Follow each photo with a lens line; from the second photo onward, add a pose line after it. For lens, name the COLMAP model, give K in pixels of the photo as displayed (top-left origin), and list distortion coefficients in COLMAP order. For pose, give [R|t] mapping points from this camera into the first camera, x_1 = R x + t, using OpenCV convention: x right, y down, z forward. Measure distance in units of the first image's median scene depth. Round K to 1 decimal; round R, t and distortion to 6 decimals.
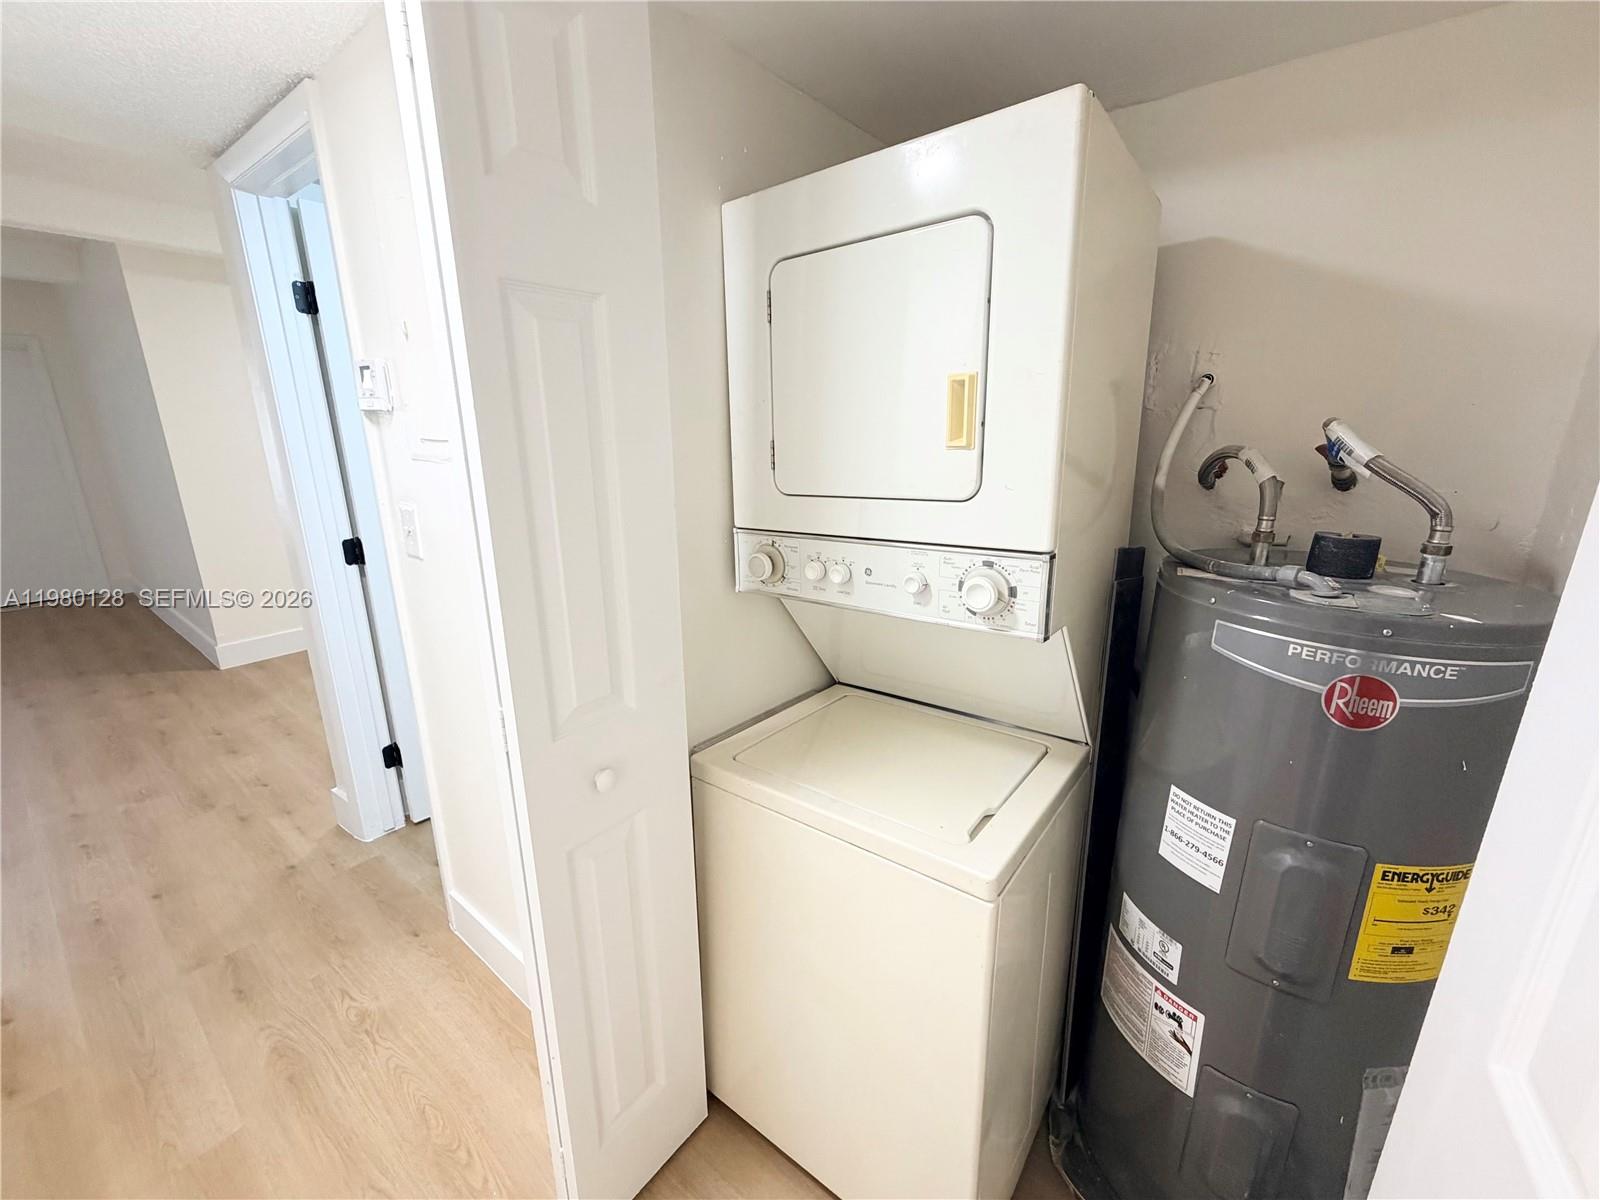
lens RADIAL K [[638.8, 0, 797.5], [0, 638.8, 605.4], [0, 0, 1]] dist [0.001778, 0.000066]
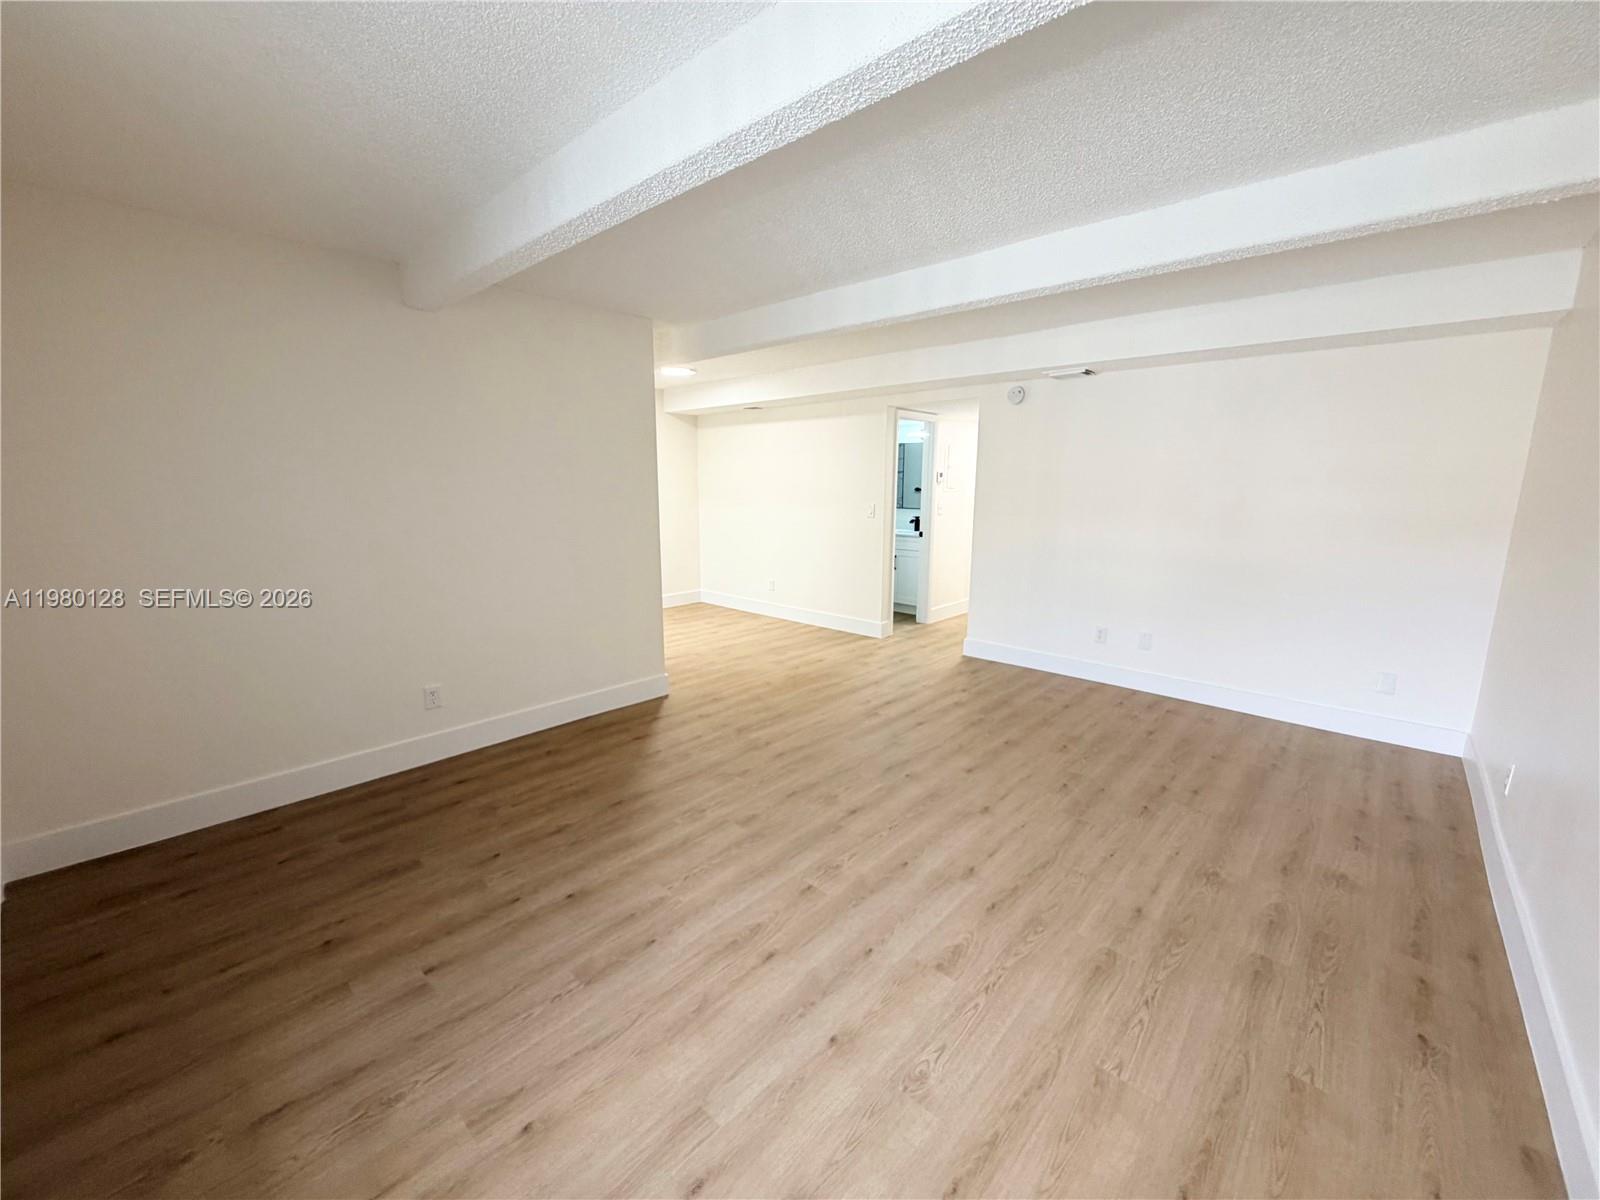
lens RADIAL K [[638.8, 0, 797.4], [0, 638.8, 598.9], [0, 0, 1]] dist [0.001778, 0.000066]
pose [[0.068790, -0.172208, 0.982656, -2.711896], [0.232267, 0.960686, 0.152098, -0.282826], [-0.970216, 0.217776, 0.106084, 0.742876]]
